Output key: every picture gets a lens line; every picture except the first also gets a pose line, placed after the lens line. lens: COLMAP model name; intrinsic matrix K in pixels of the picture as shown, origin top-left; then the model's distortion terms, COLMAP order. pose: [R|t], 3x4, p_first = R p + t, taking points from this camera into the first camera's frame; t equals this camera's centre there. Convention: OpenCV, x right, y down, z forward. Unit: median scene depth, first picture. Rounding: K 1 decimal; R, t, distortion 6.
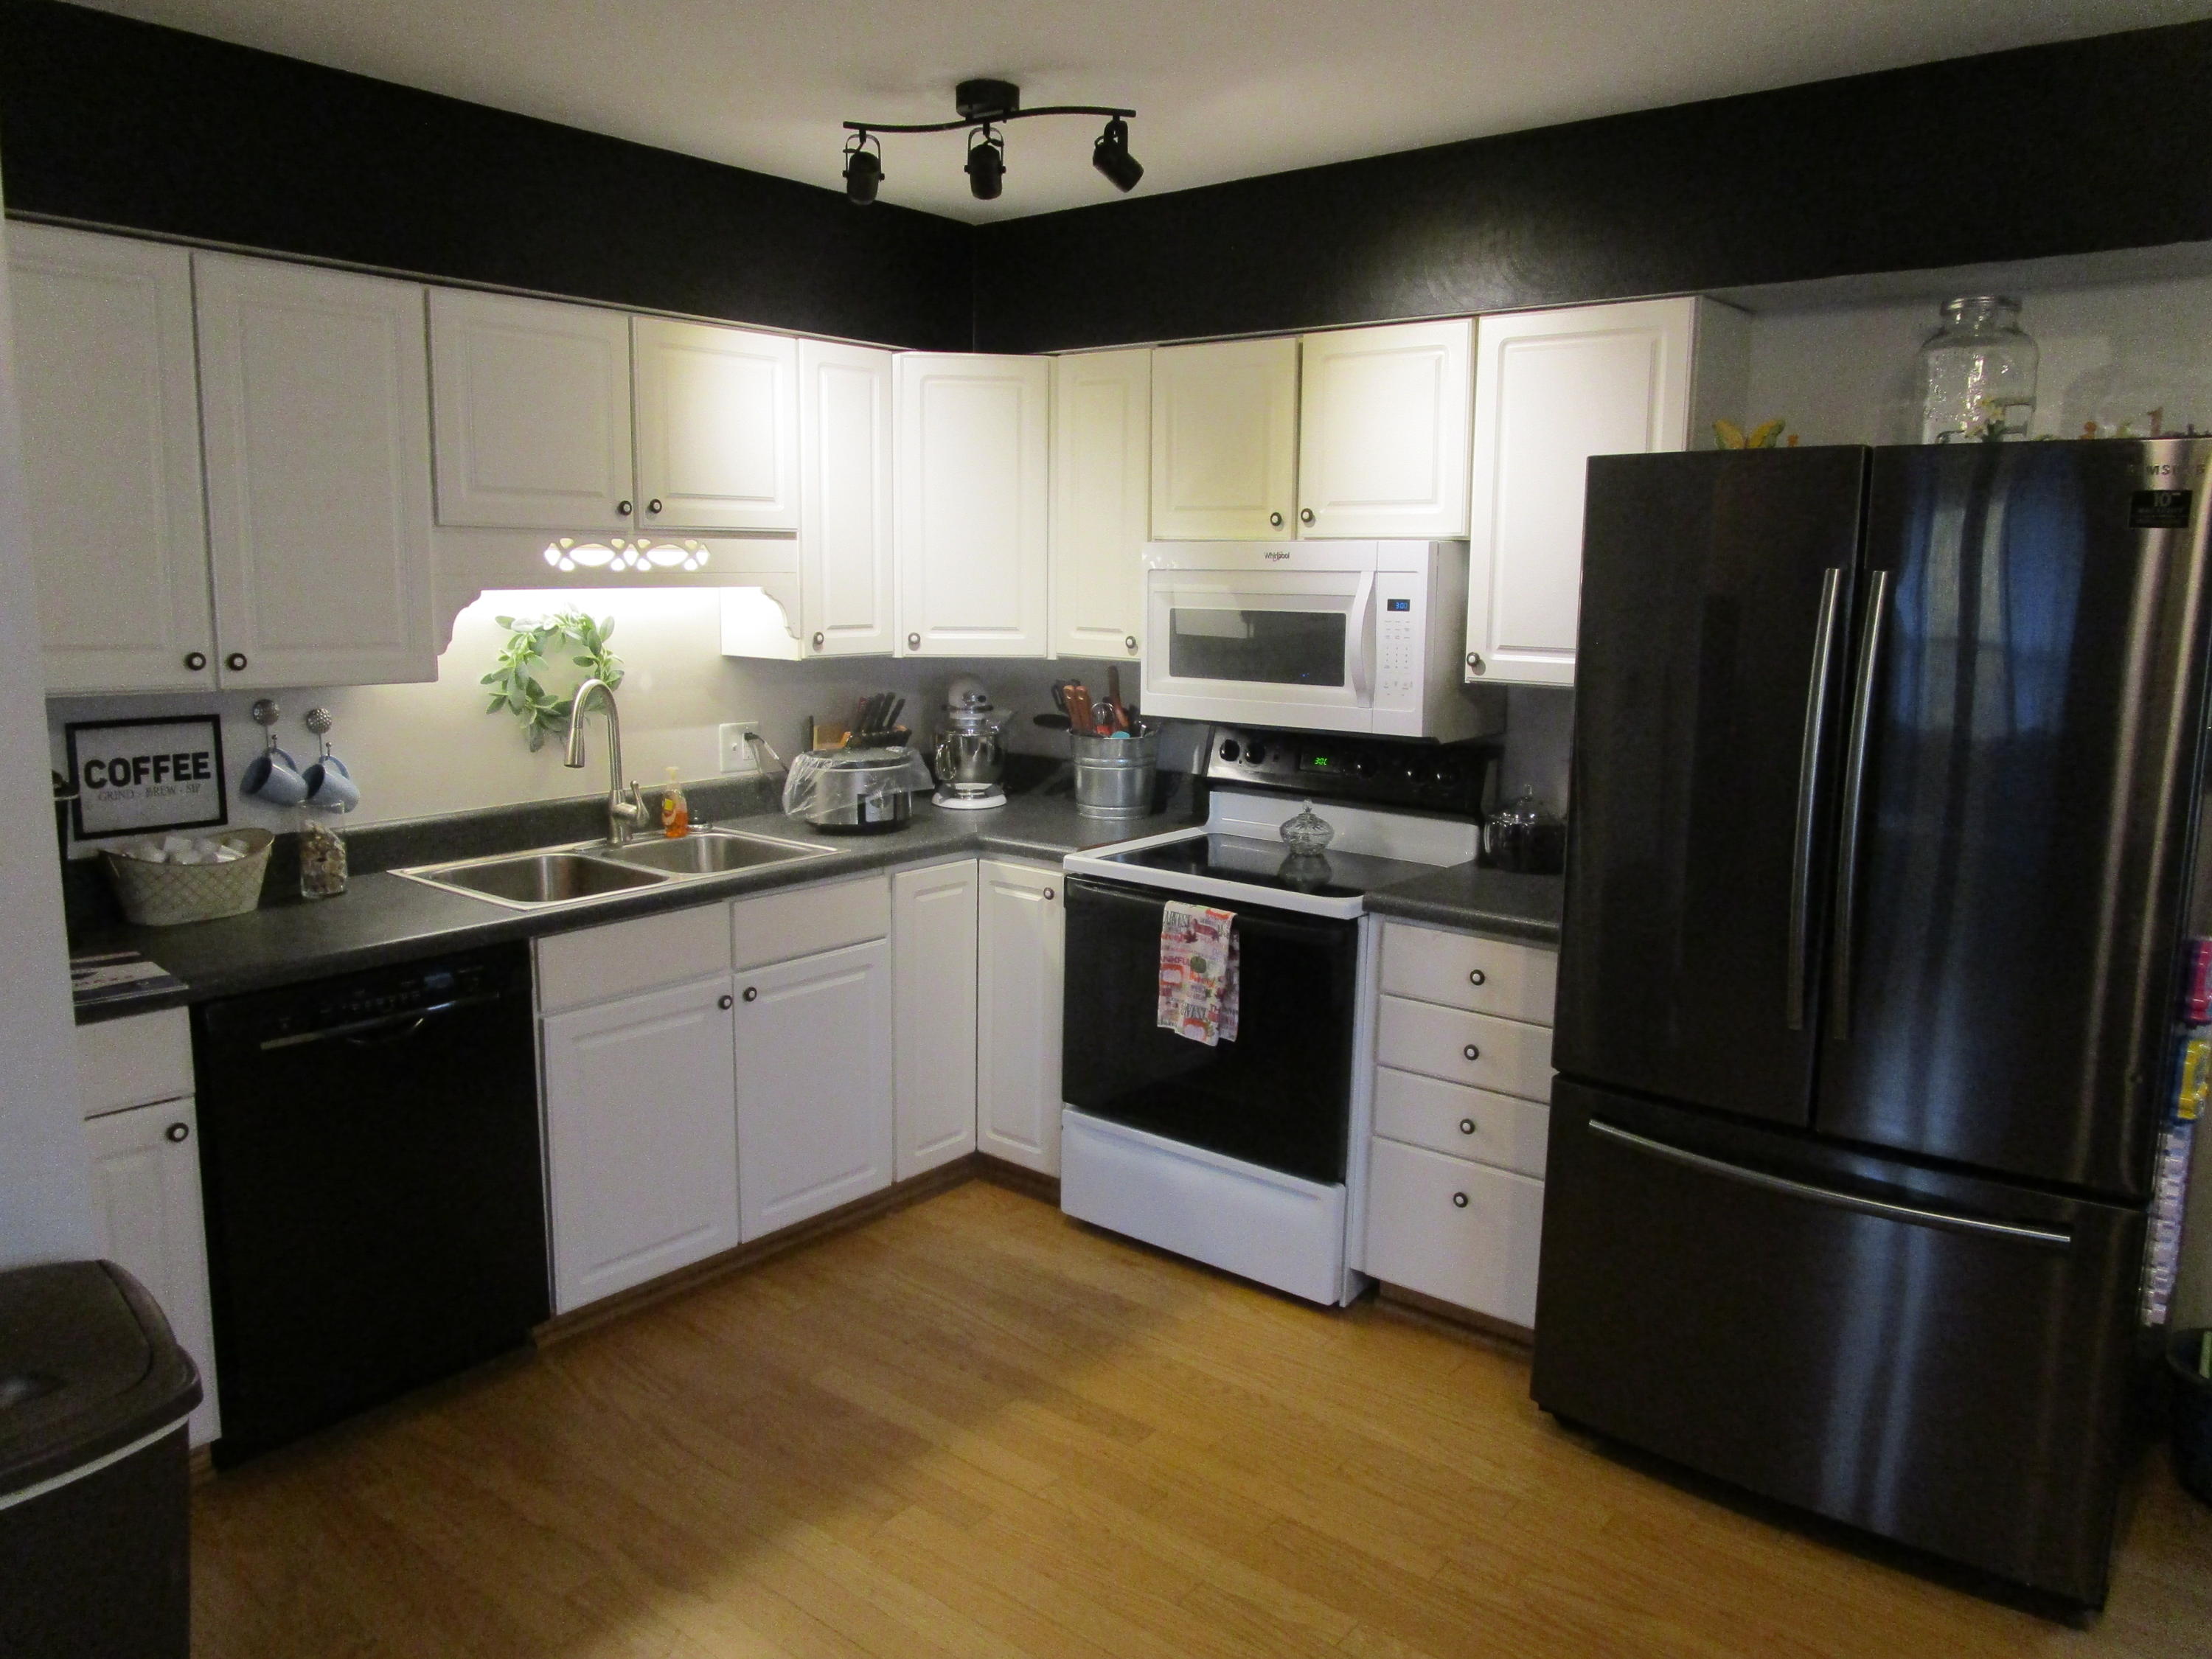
lens RADIAL K [[1602.0, 0, 1106.0], [0, 1602.0, 829.5], [0, 0, 1]] dist [0.006650, 0.002762]
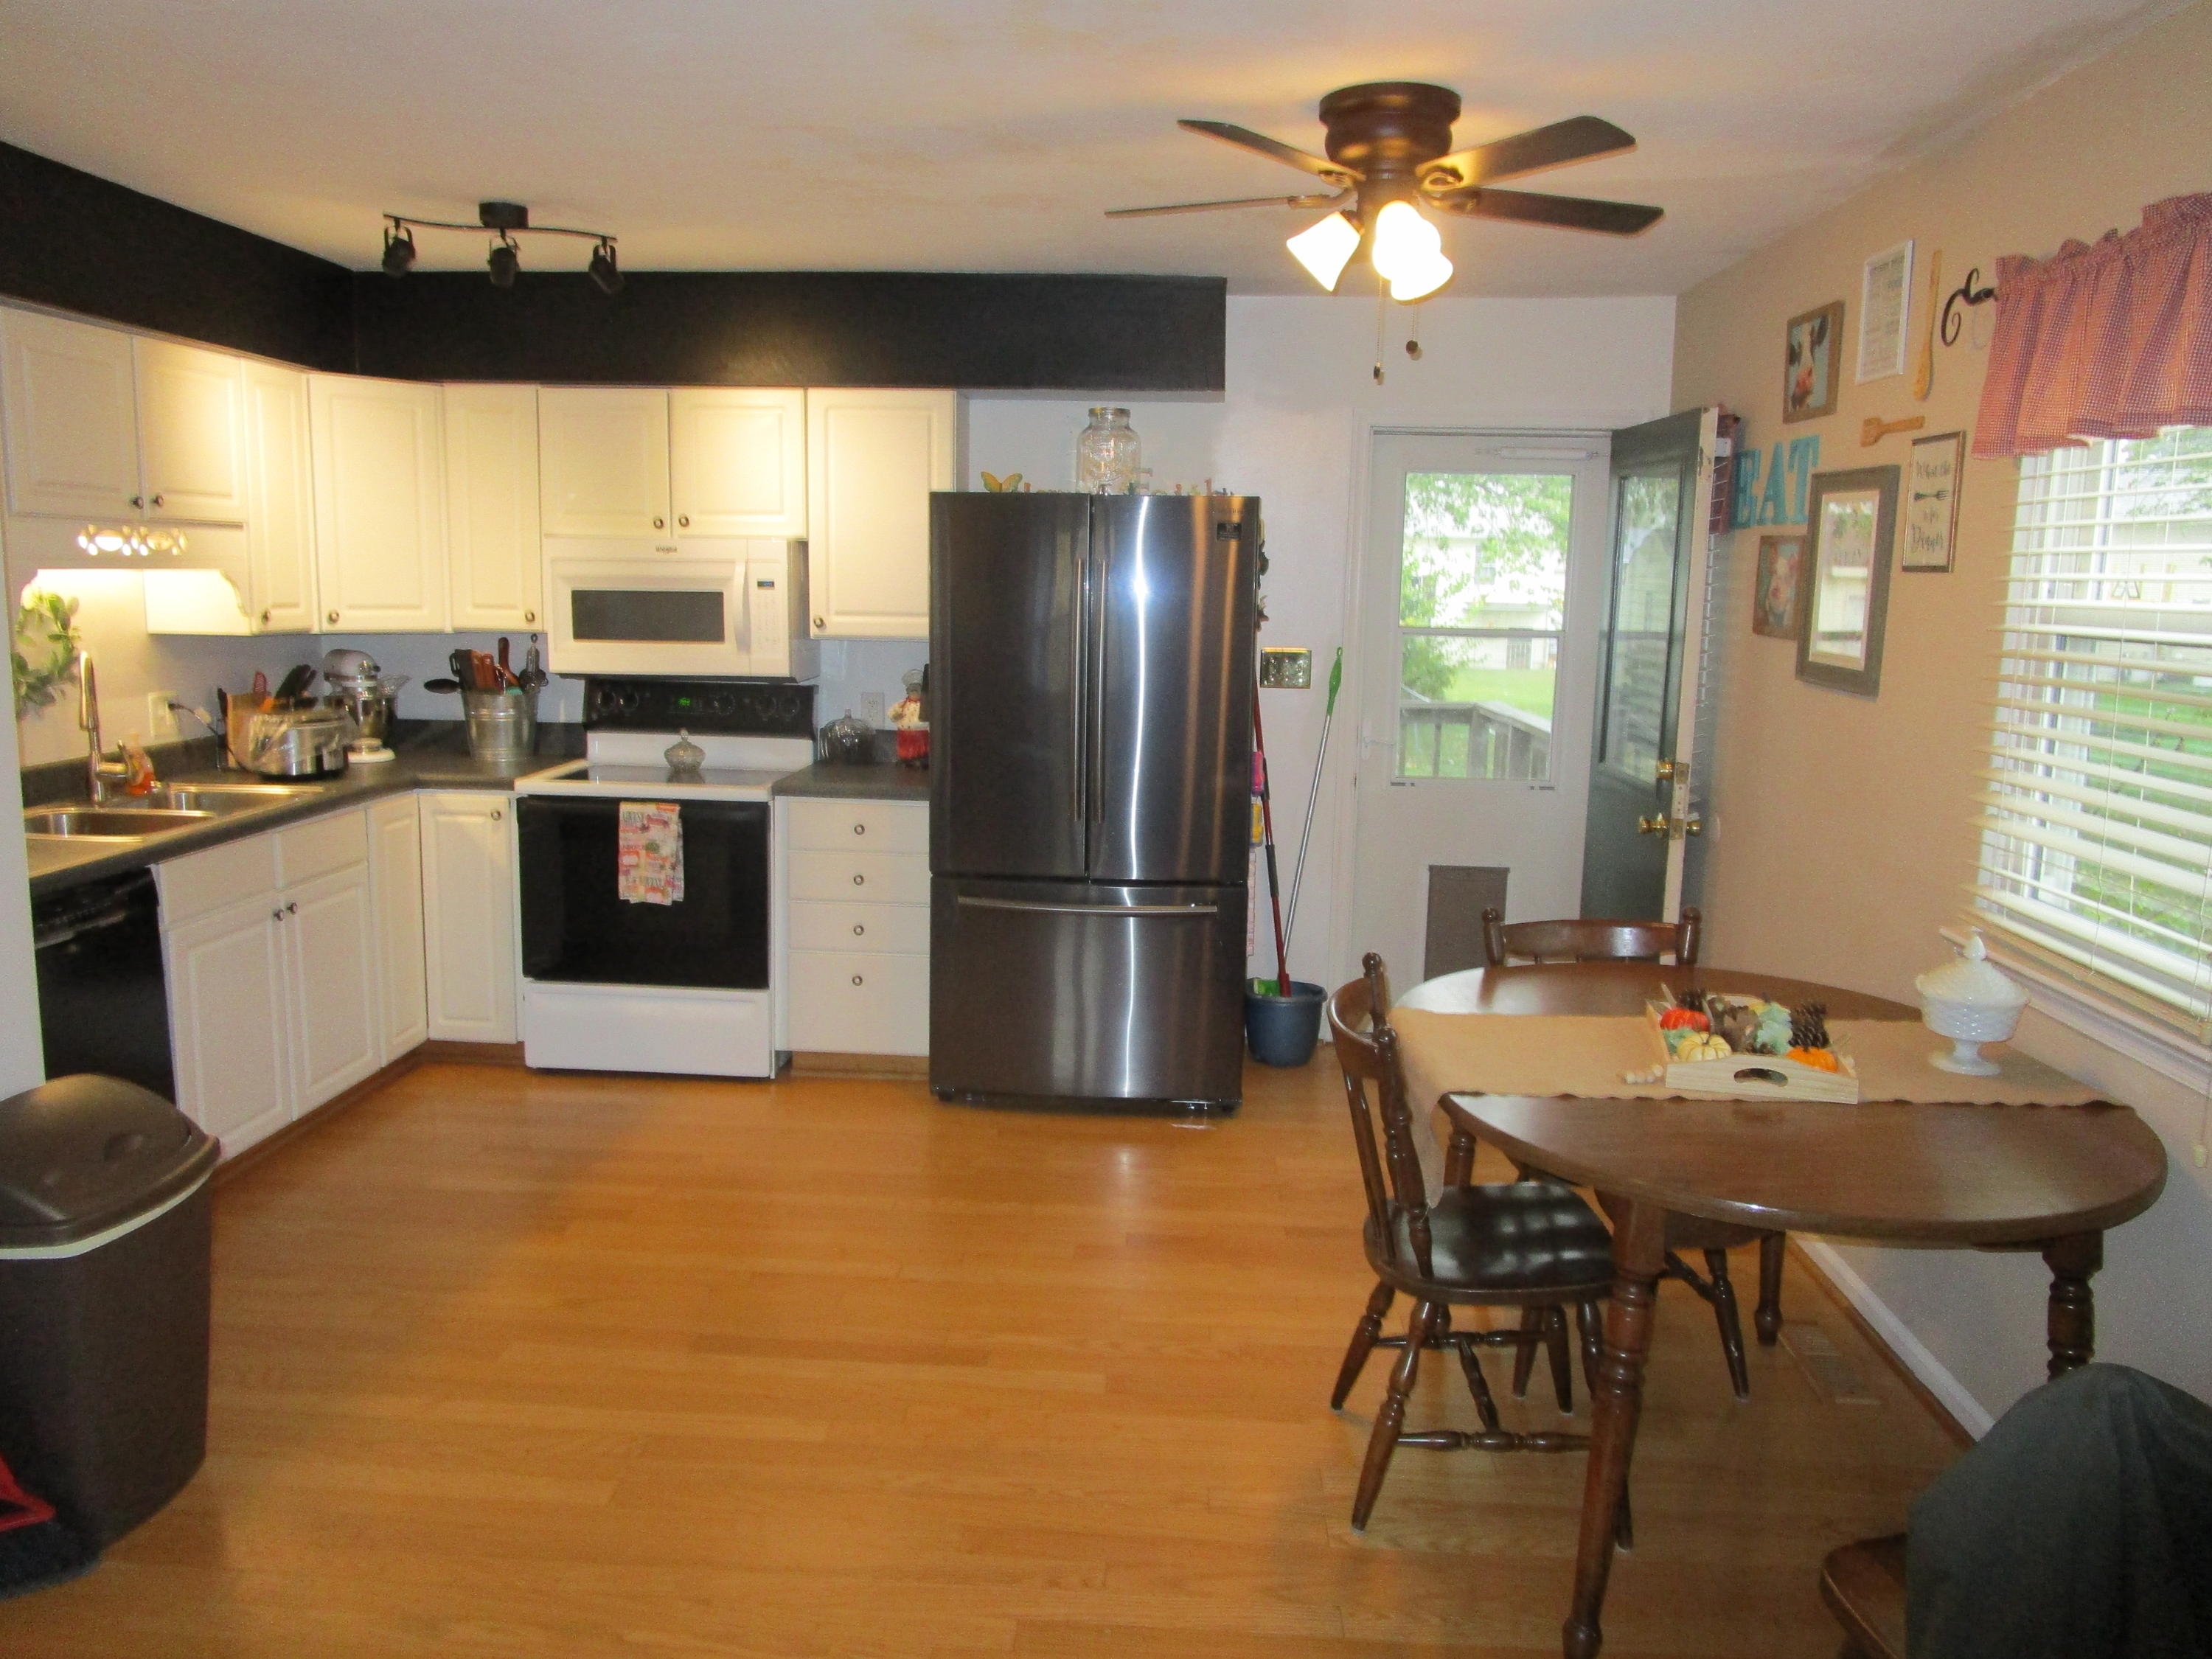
lens RADIAL K [[1602.0, 0, 1106.0], [0, 1602.0, 829.5], [0, 0, 1]] dist [0.006650, 0.002762]
pose [[0.806924, -0.090642, 0.583659, -0.418671], [0.088938, 0.995534, 0.031646, 0.058985], [-0.583921, 0.026373, 0.811382, -0.330876]]
